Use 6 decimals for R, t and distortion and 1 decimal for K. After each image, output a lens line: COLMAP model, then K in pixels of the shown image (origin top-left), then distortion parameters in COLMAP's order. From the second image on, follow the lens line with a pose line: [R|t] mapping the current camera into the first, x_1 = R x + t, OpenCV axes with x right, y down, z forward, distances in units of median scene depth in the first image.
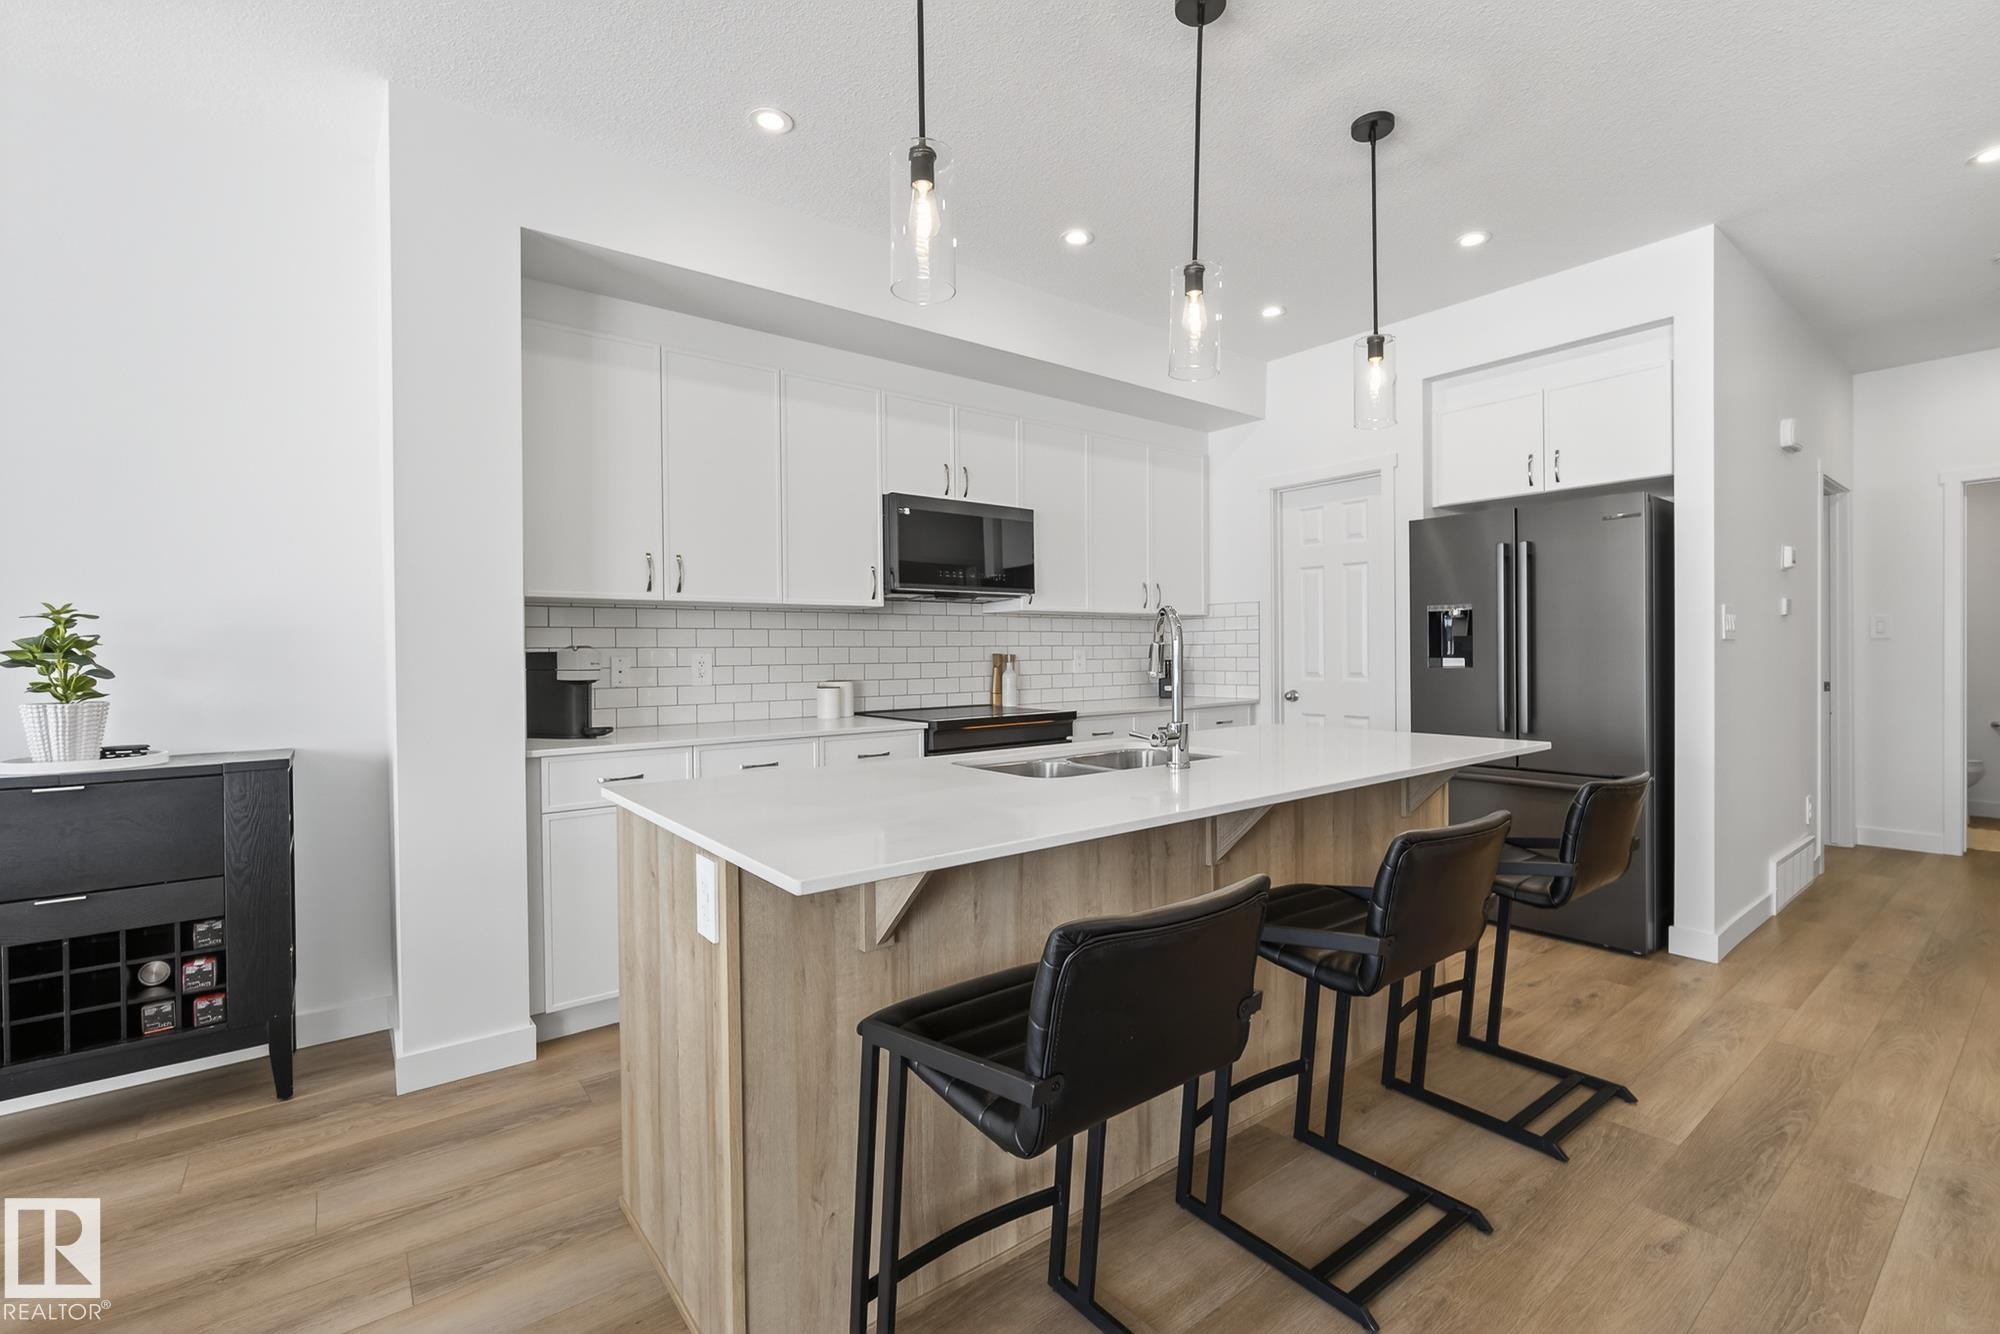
lens RADIAL K [[870.0, 0, 993.4], [0, 870.0, 672.3], [0, 0, 1]] dist [-0.014666, 0.003192]
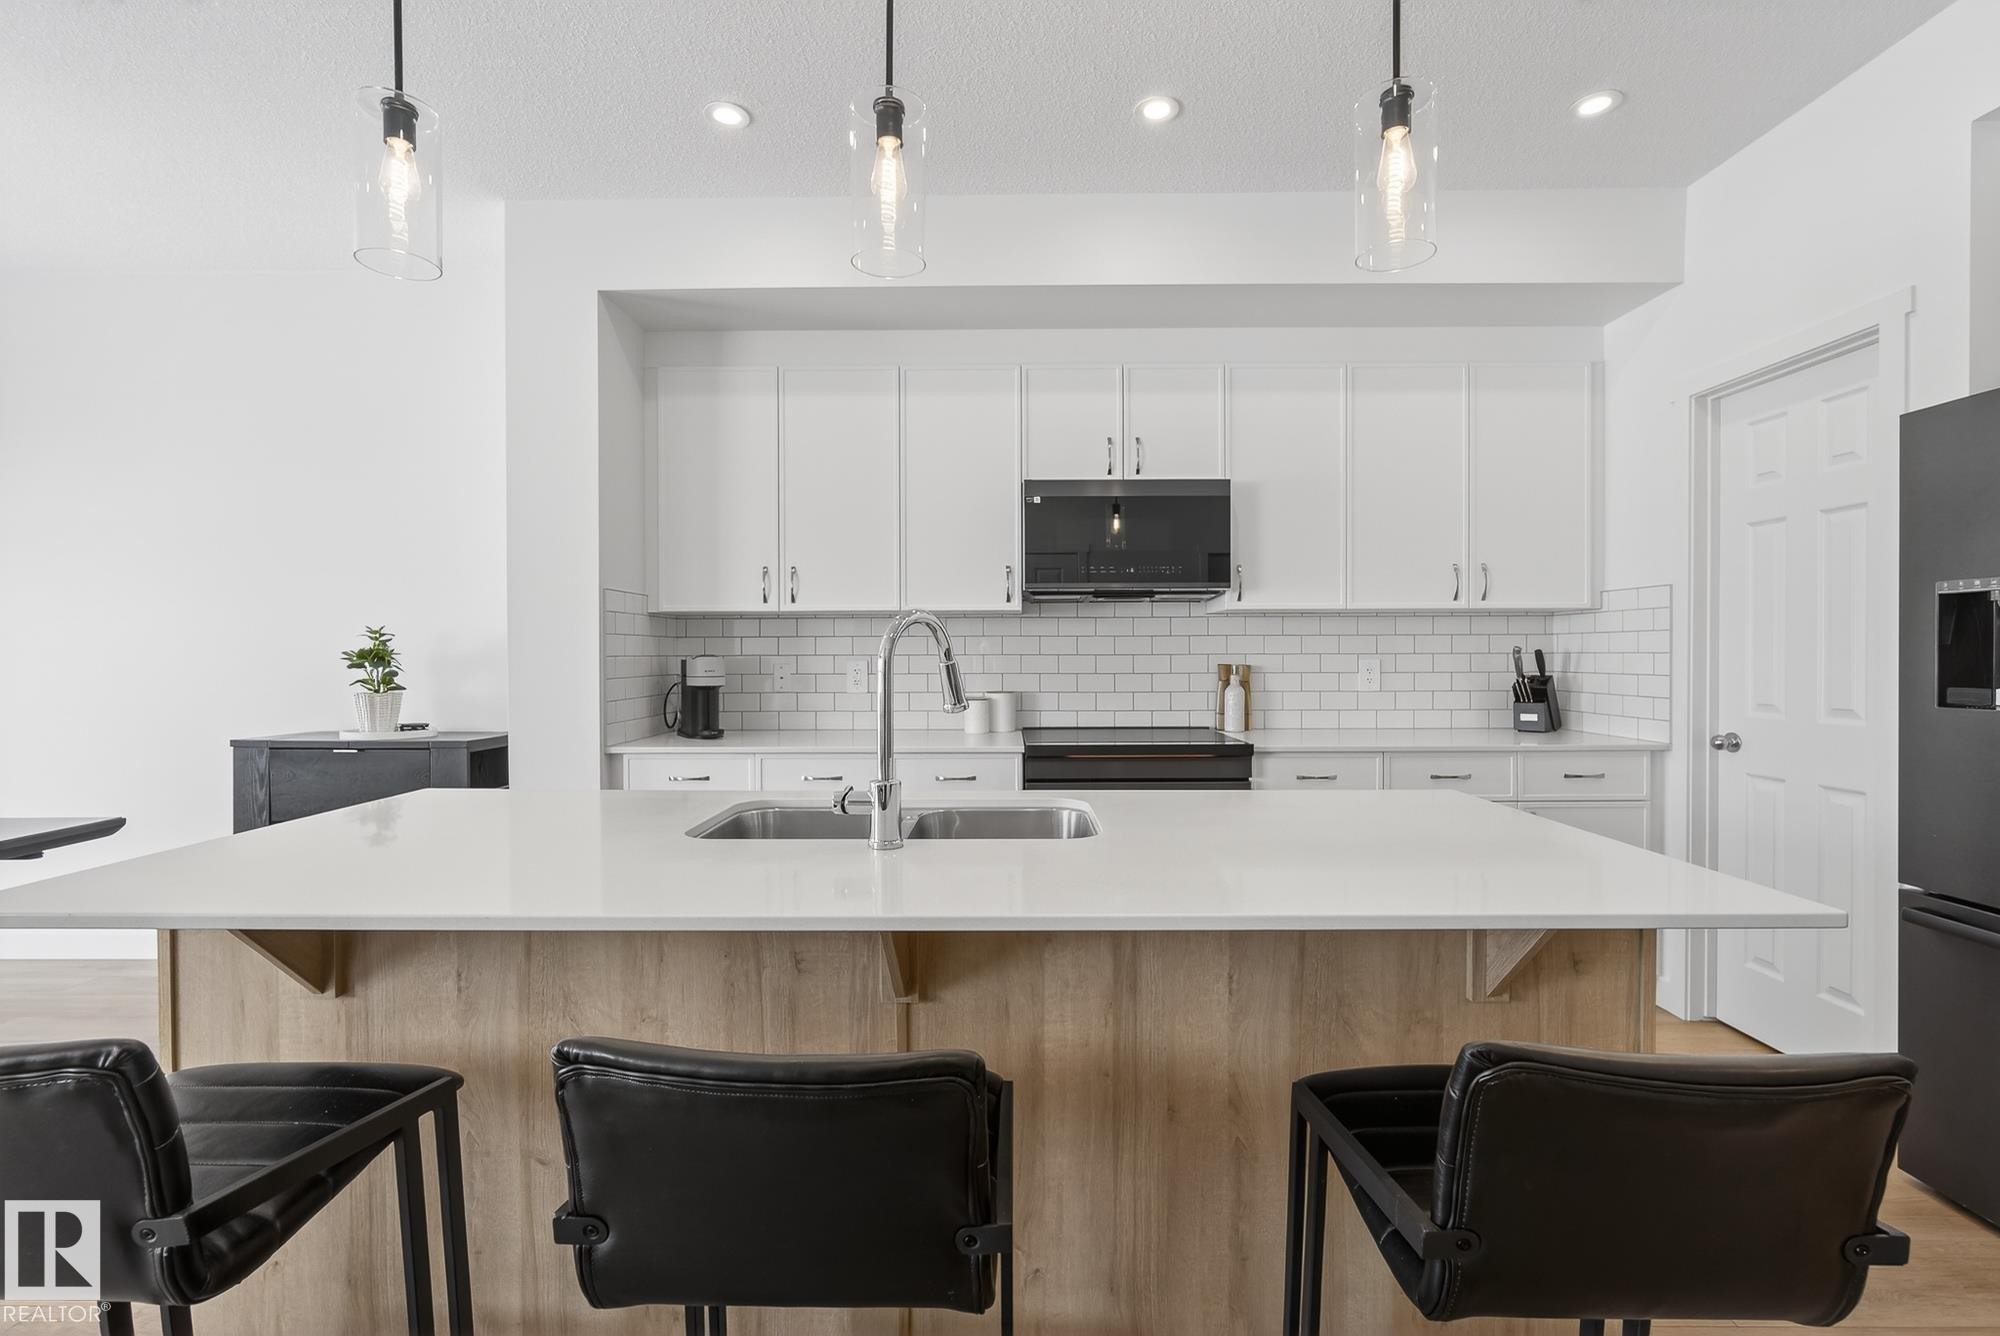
lens RADIAL K [[870.0, 0, 999.3], [0, 870.0, 664.5], [0, 0, 1]] dist [-0.014666, 0.003192]
pose [[0.779437, 0.015541, -0.626288, 0.393495], [-0.019773, 0.999804, 0.000201, -0.019589], [0.626169, 0.012227, 0.779592, 0.291935]]
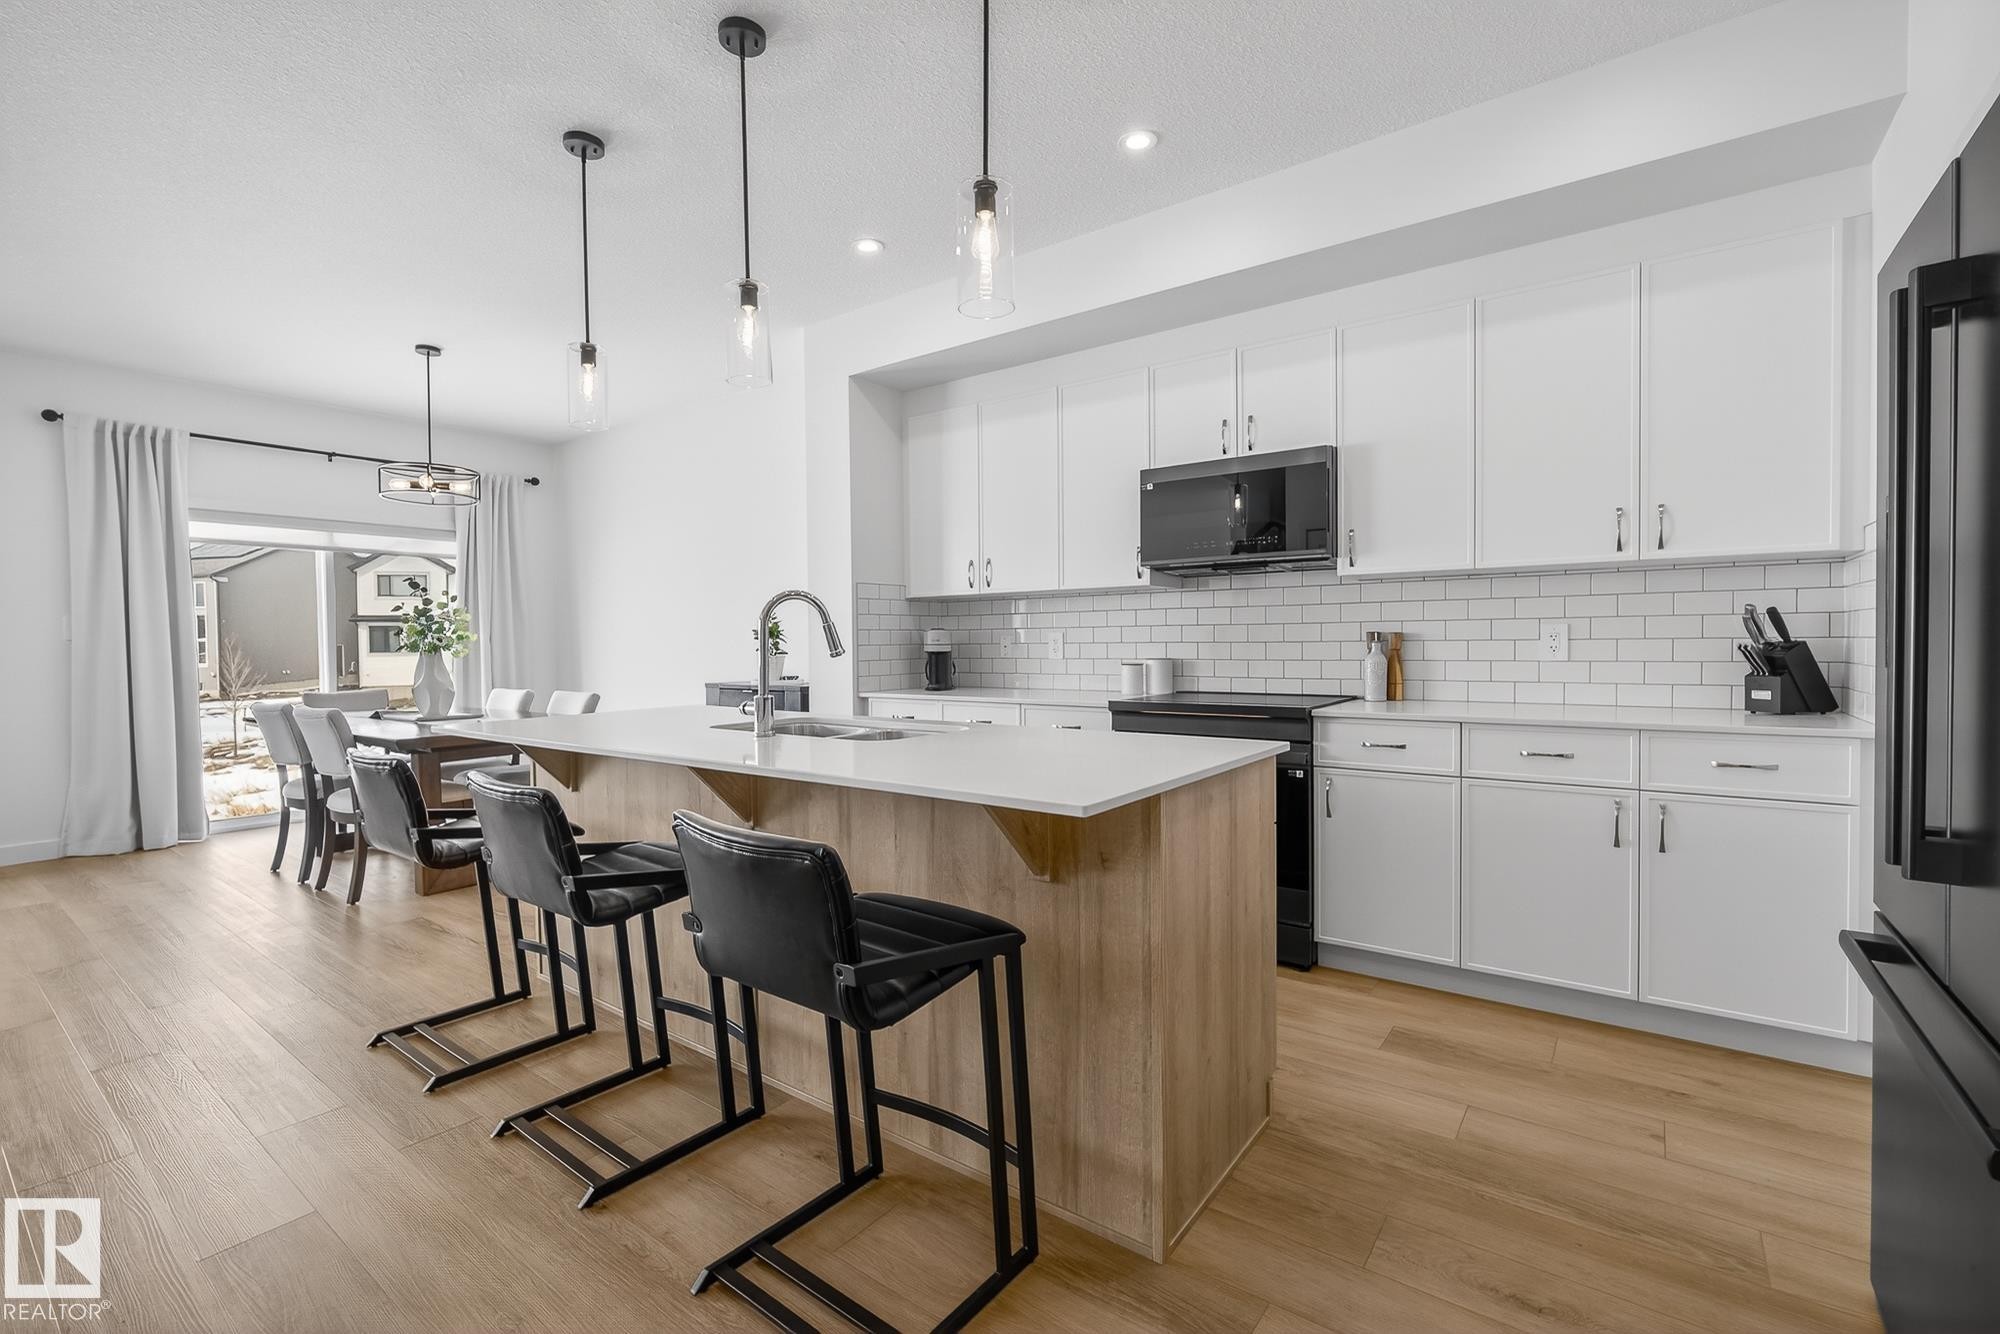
lens RADIAL K [[870.0, 0, 980.3], [0, 870.0, 656.8], [0, 0, 1]] dist [-0.014666, 0.003192]
pose [[0.260021, 0.027546, -0.965210, 0.754626], [-0.013857, 0.999597, 0.024794, -0.015148], [0.965504, 0.006928, 0.260298, 0.536965]]
